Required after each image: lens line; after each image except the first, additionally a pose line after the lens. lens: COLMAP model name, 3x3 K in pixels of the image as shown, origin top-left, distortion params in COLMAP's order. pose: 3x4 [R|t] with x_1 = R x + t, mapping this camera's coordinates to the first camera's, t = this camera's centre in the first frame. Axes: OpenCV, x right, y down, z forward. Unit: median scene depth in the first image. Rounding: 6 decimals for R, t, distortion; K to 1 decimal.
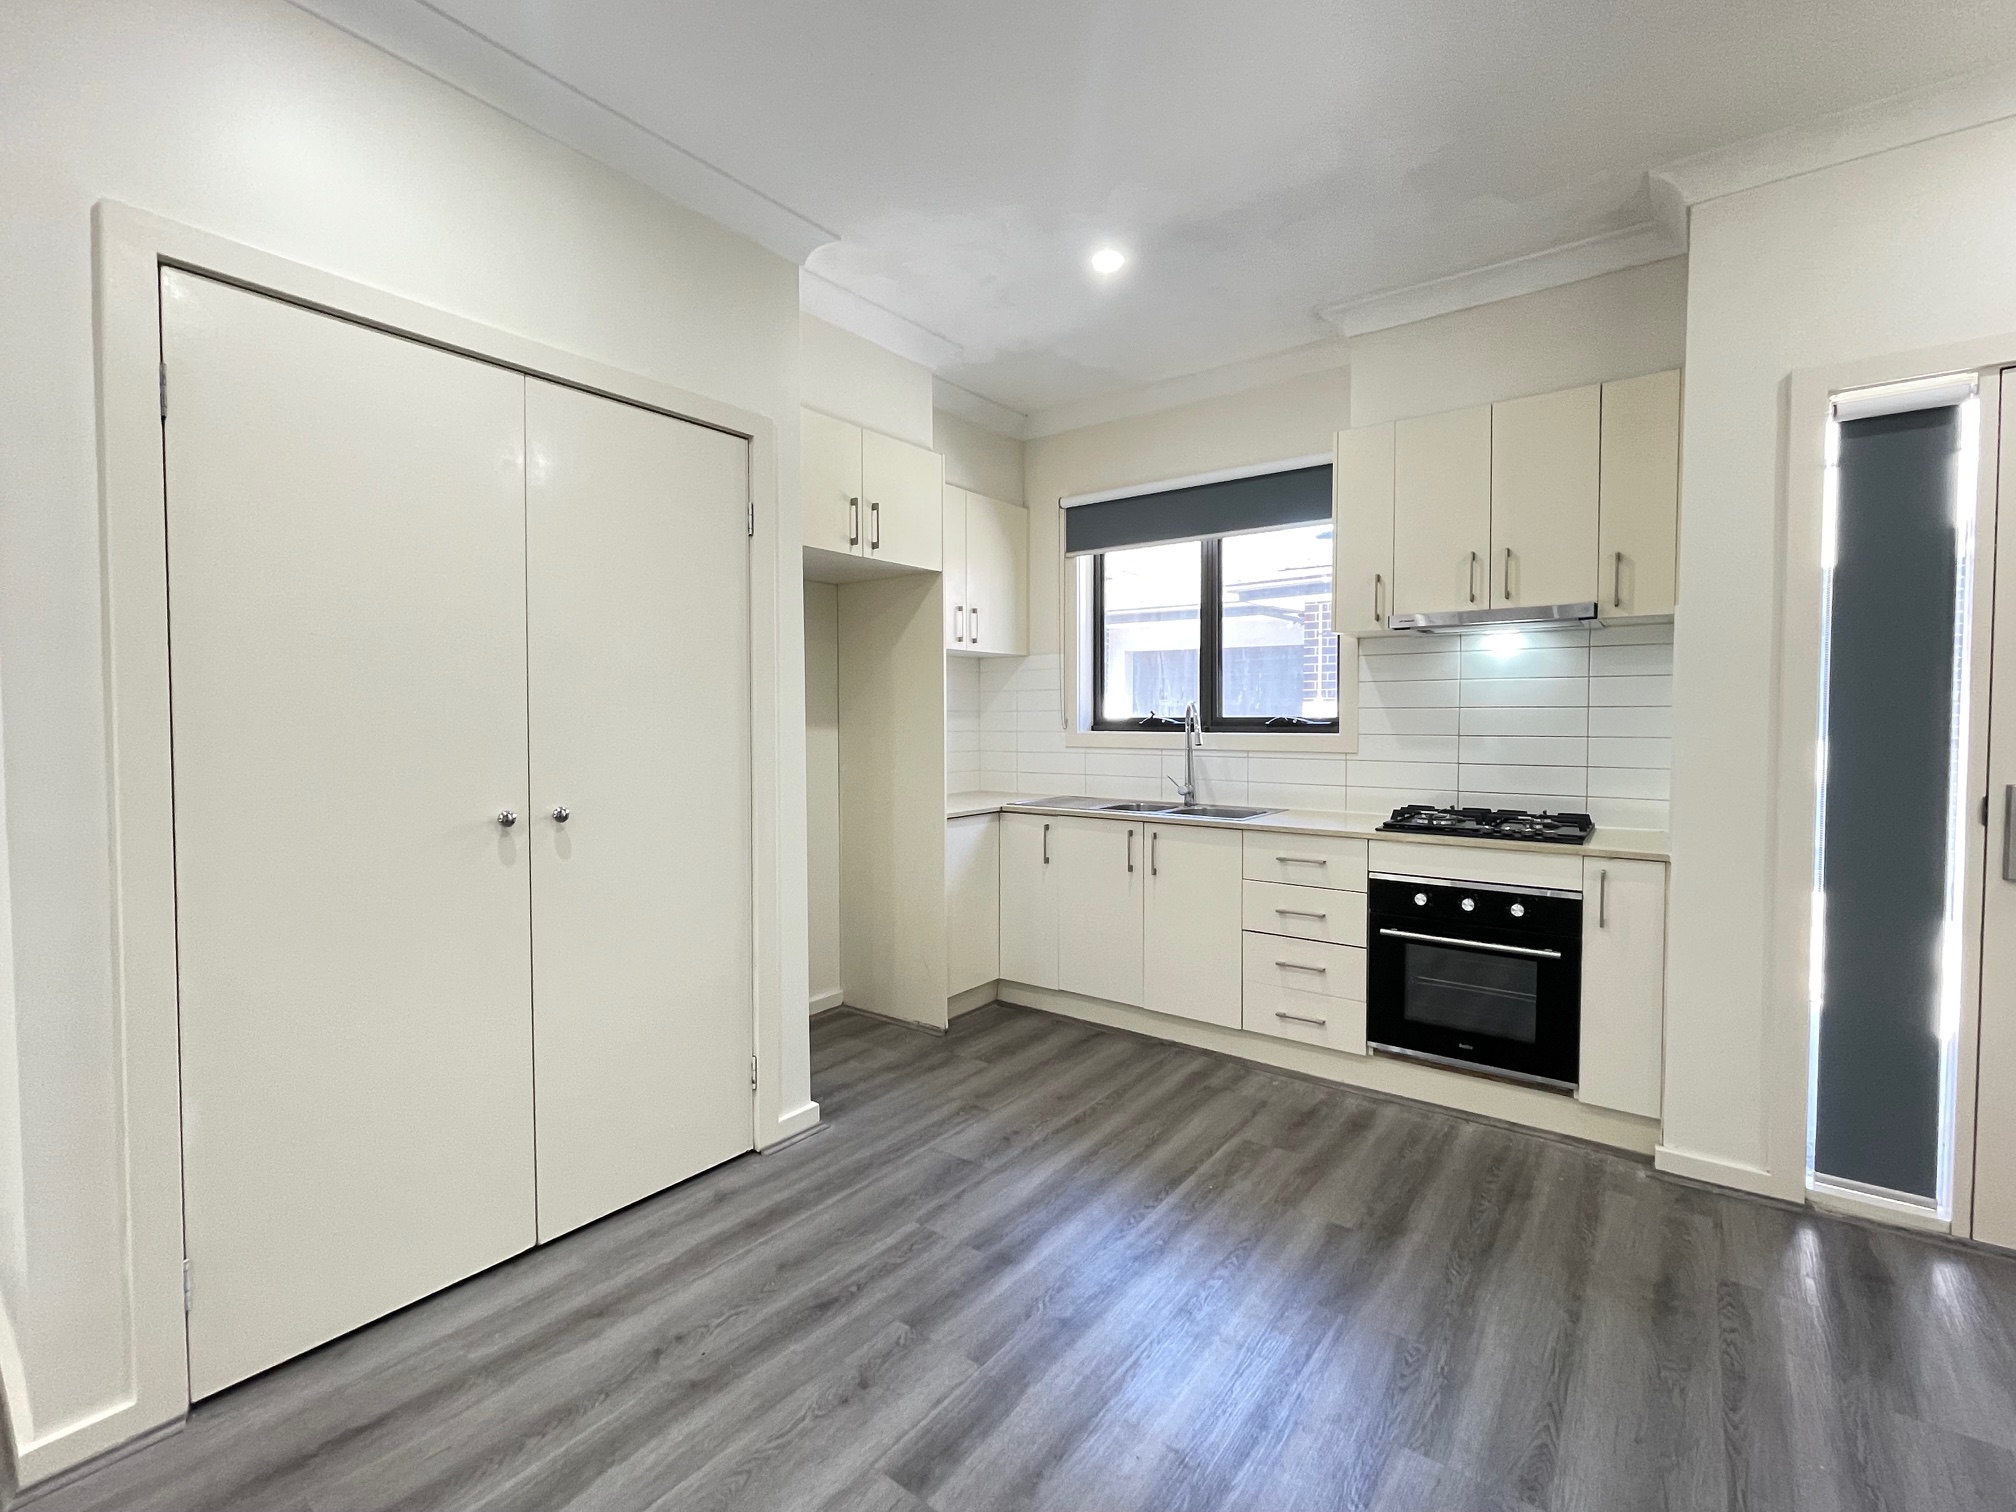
lens RADIAL K [[939.6, 0, 1008.0], [0, 939.6, 756.0], [0, 0, 1]] dist [0.001398, 0.000635]
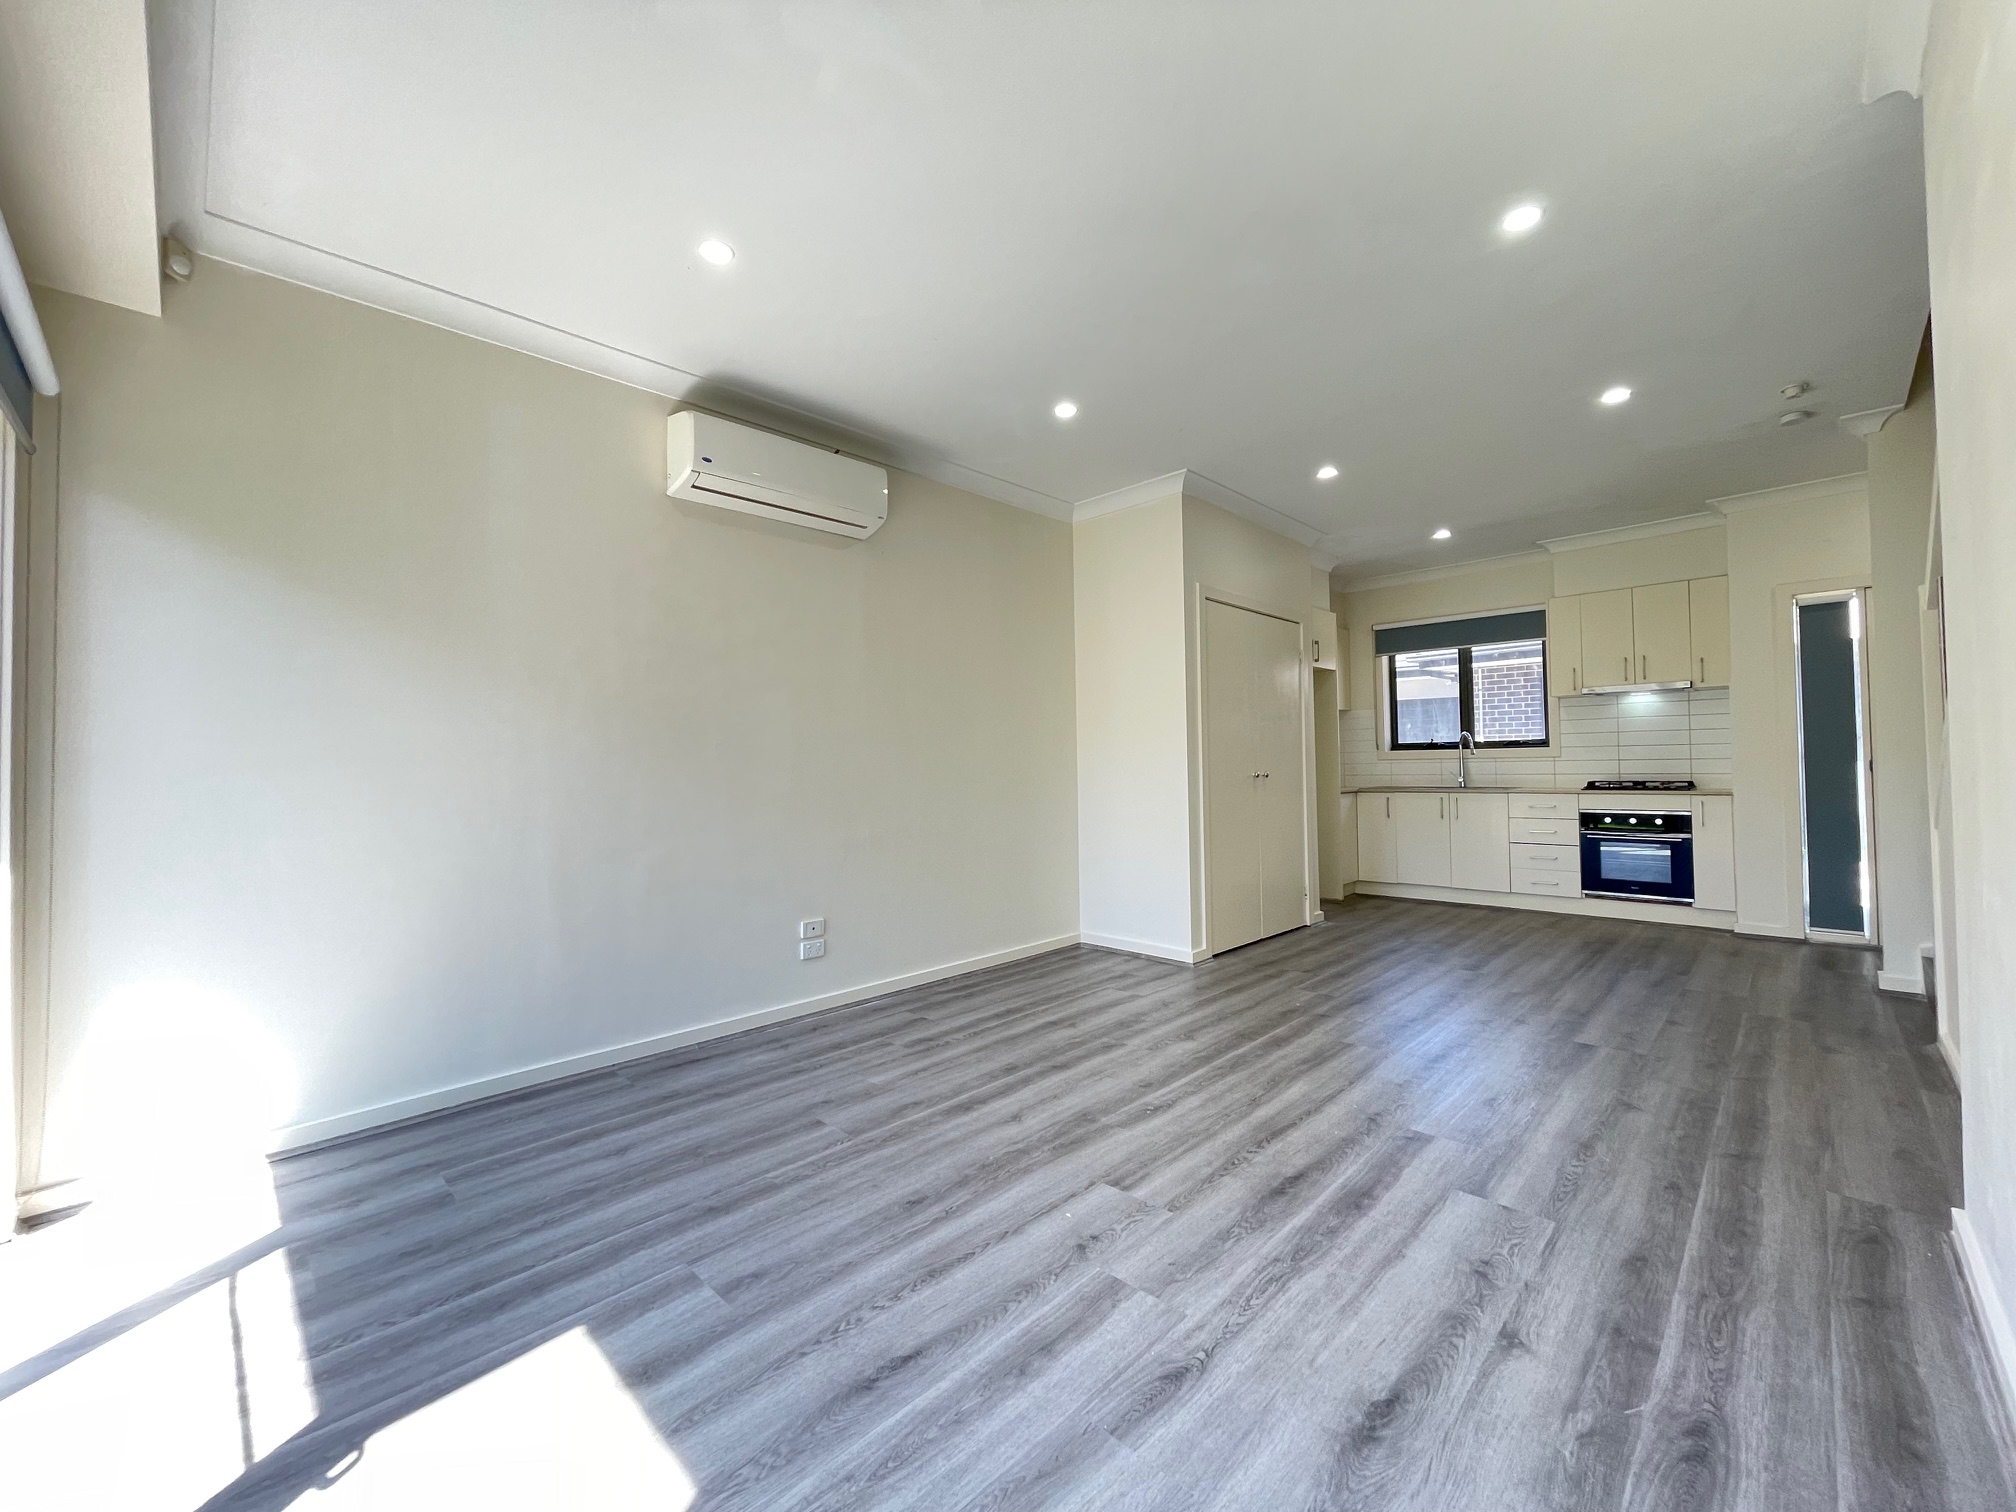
lens RADIAL K [[815.1, 0, 1008.0], [0, 815.1, 756.0], [0, 0, 1]] dist [0.000879, -0.000124]
pose [[0.988520, -0.018986, -0.149892, -0.619906], [0.011248, 0.998568, -0.052301, 0.086888], [0.150671, 0.050015, 0.987318, -1.030505]]
